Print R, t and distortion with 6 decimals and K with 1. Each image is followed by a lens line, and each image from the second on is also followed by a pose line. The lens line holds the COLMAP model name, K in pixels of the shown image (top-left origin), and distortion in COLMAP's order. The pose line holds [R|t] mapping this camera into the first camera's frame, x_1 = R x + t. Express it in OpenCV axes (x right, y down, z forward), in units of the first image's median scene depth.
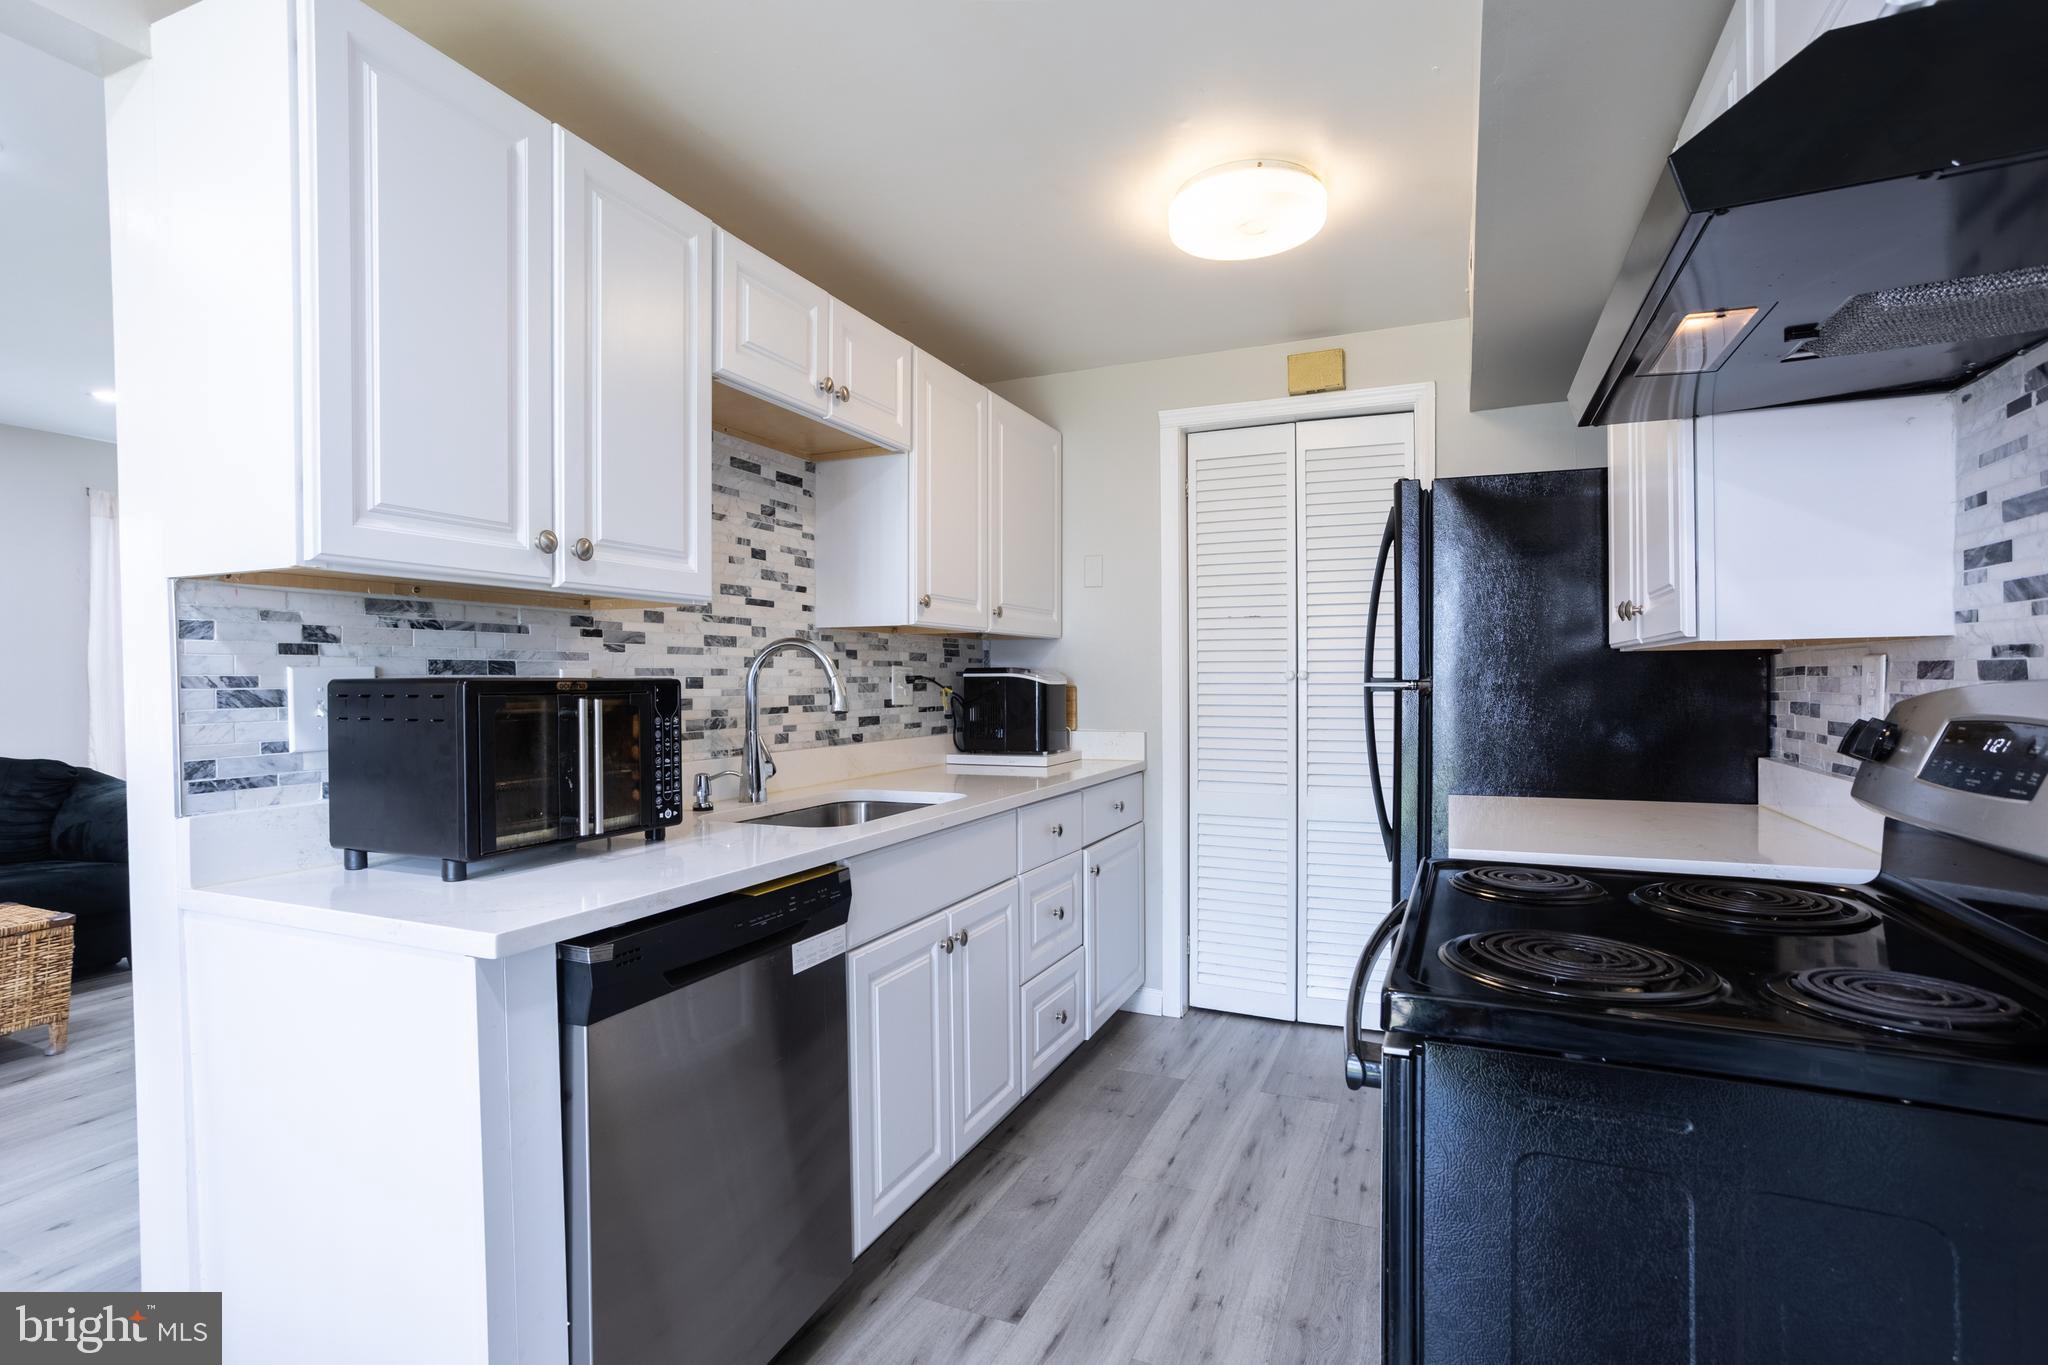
lens RADIAL K [[984.2, 0, 1031.3], [0, 984.2, 687.2], [0, 0, 1]] dist [-0.044324, 0.027184]
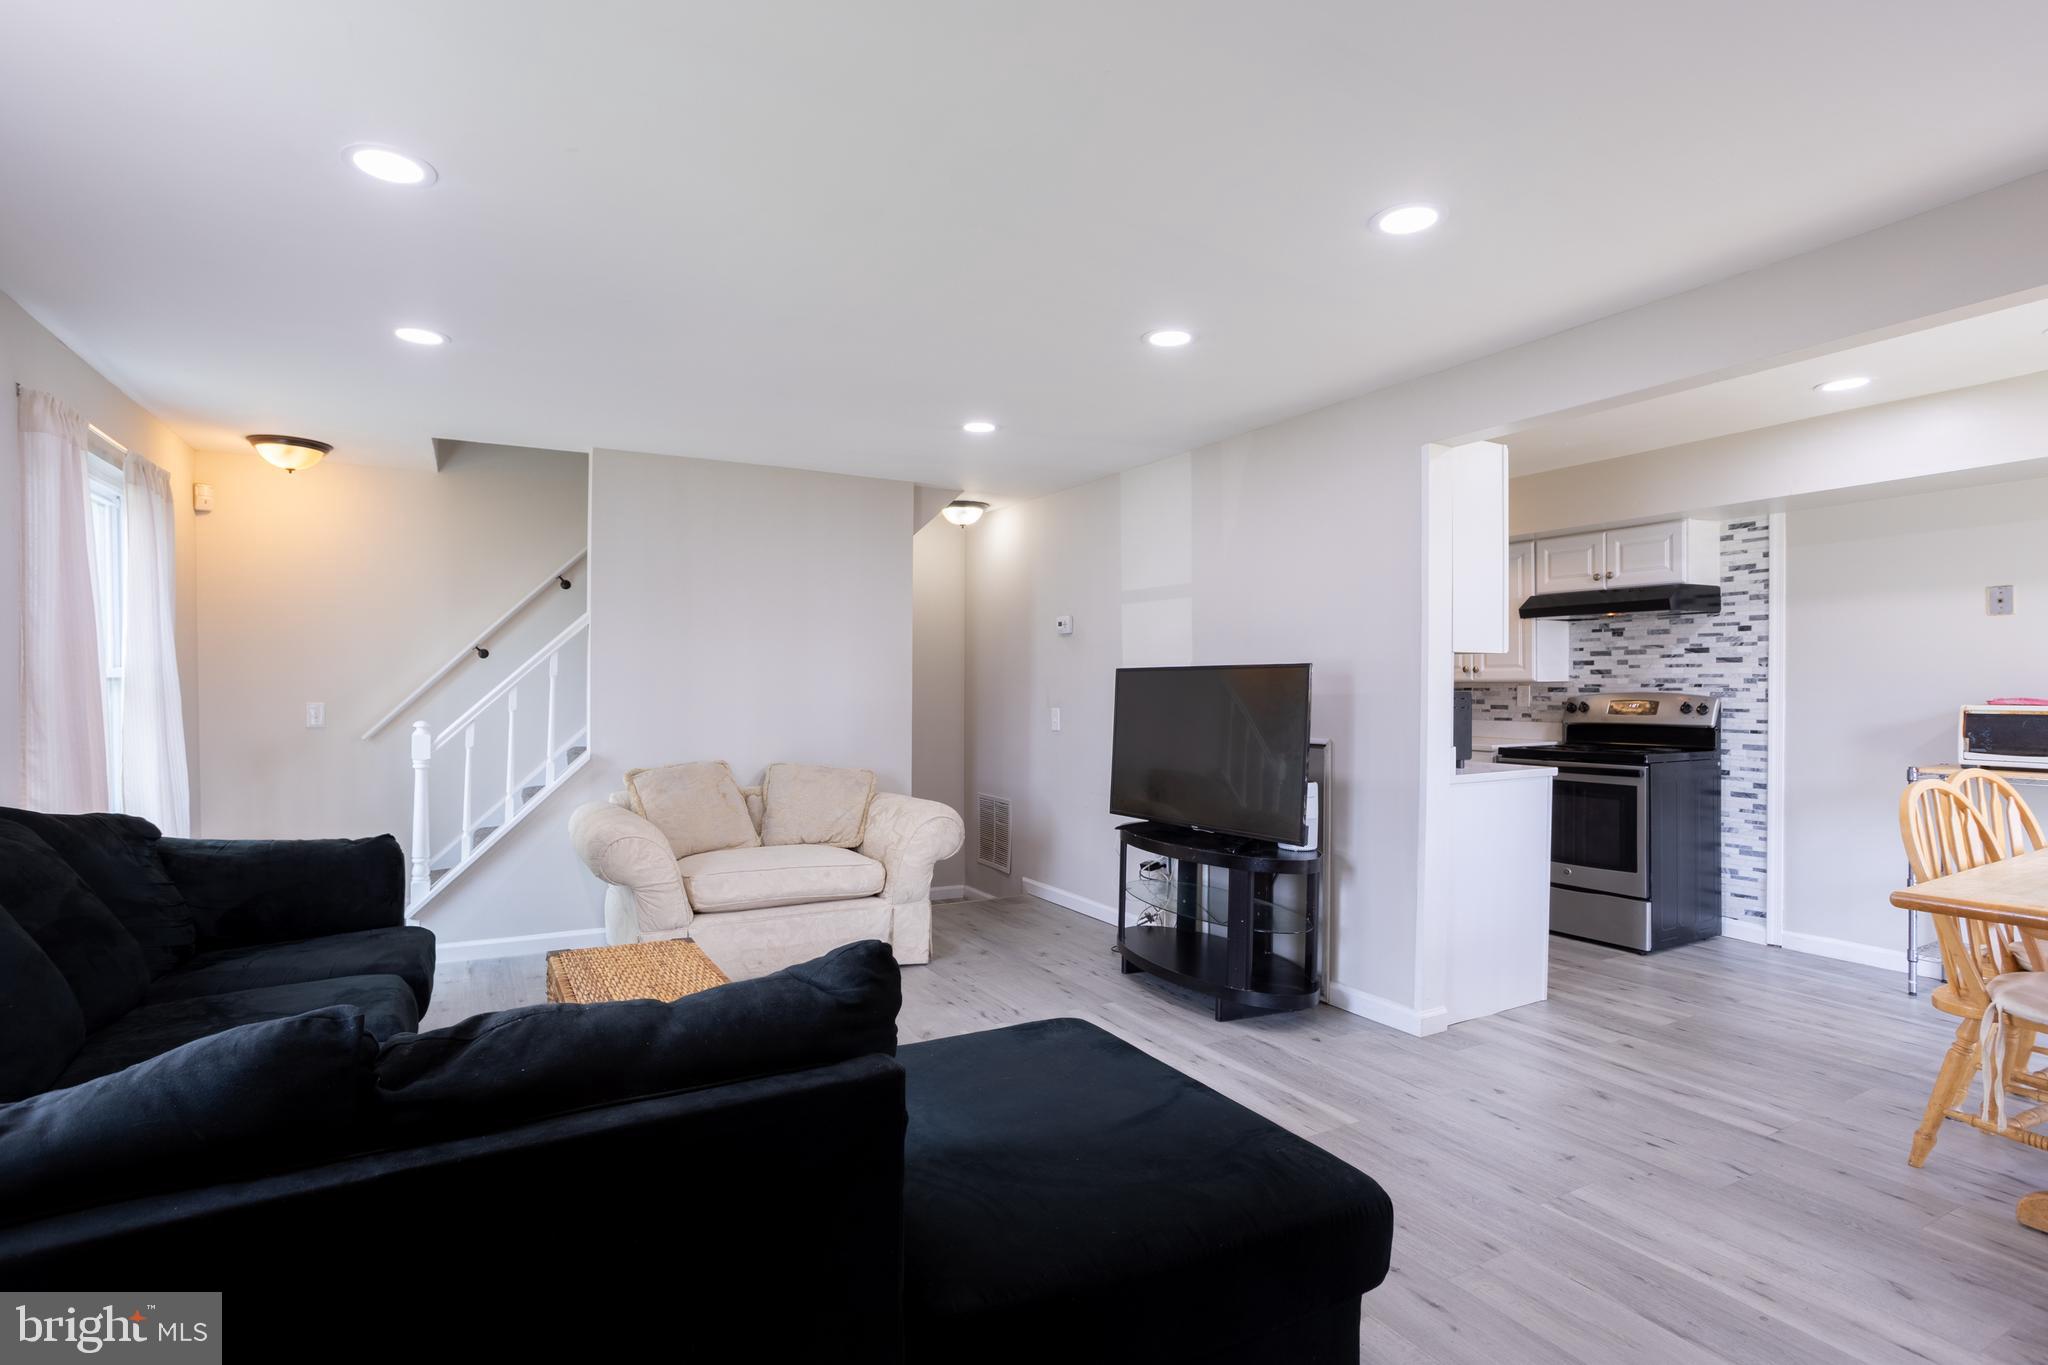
lens RADIAL K [[984.2, 0, 1020.1], [0, 984.2, 692.3], [0, 0, 1]] dist [-0.044324, 0.027184]
pose [[0.605766, 0.000046, 0.795642, -2.182147], [0.005156, 0.999979, -0.003984, -0.002328], [-0.795626, 0.006515, 0.605753, 0.214851]]
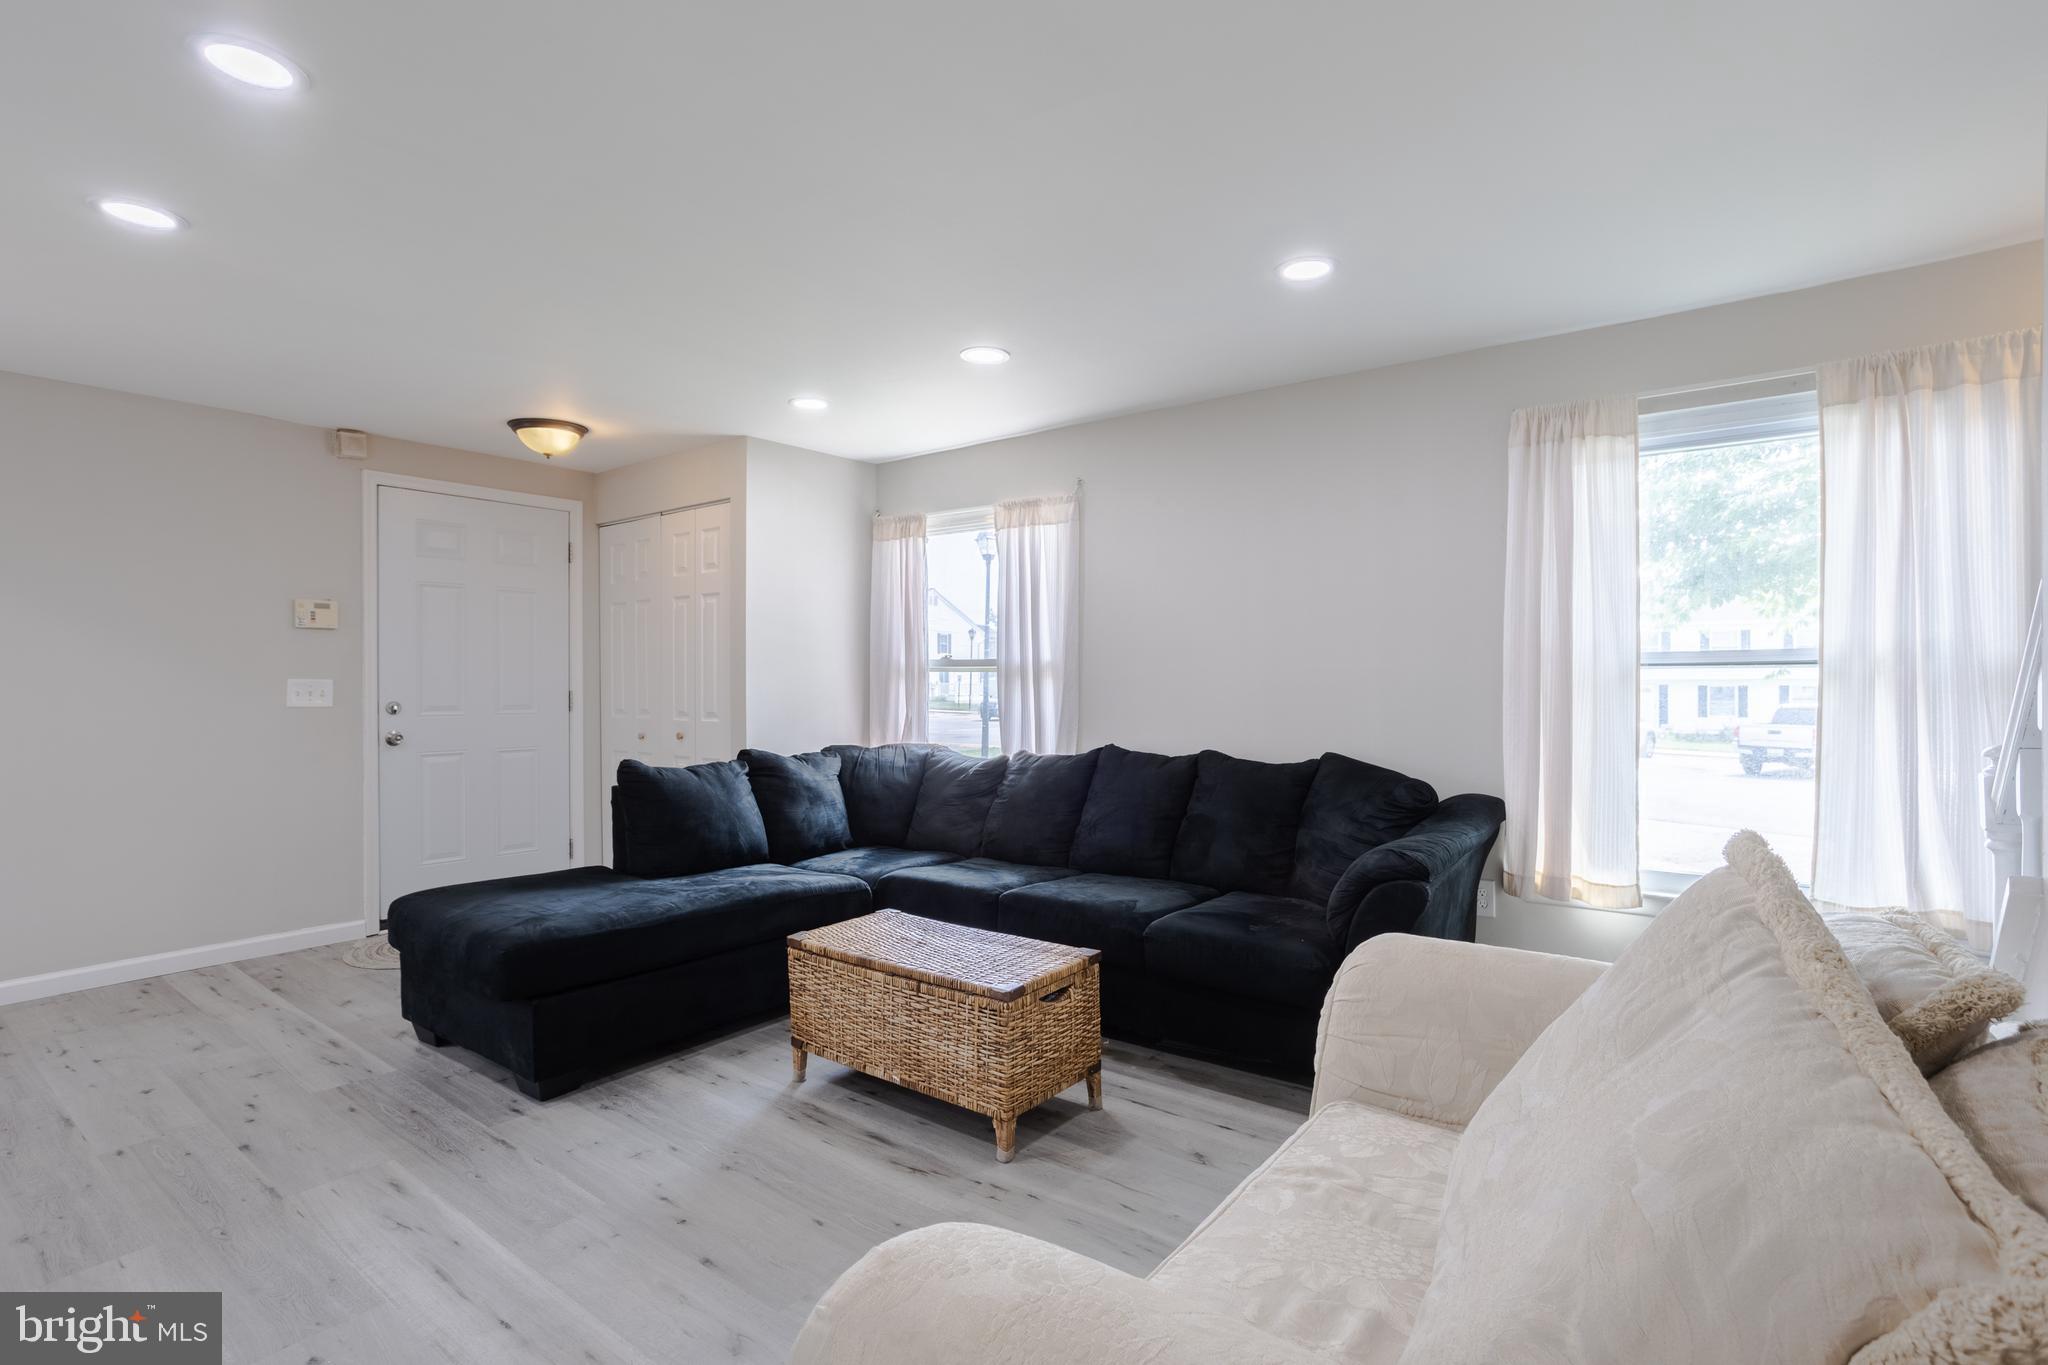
lens RADIAL K [[984.2, 0, 1024.1], [0, 984.2, 691.9], [0, 0, 1]] dist [-0.044324, 0.027184]
pose [[-0.243210, 0.014885, -0.969859, -0.366340], [-0.009891, 0.999792, 0.017824, -0.012274], [0.969923, 0.013928, -0.243013, 1.671623]]
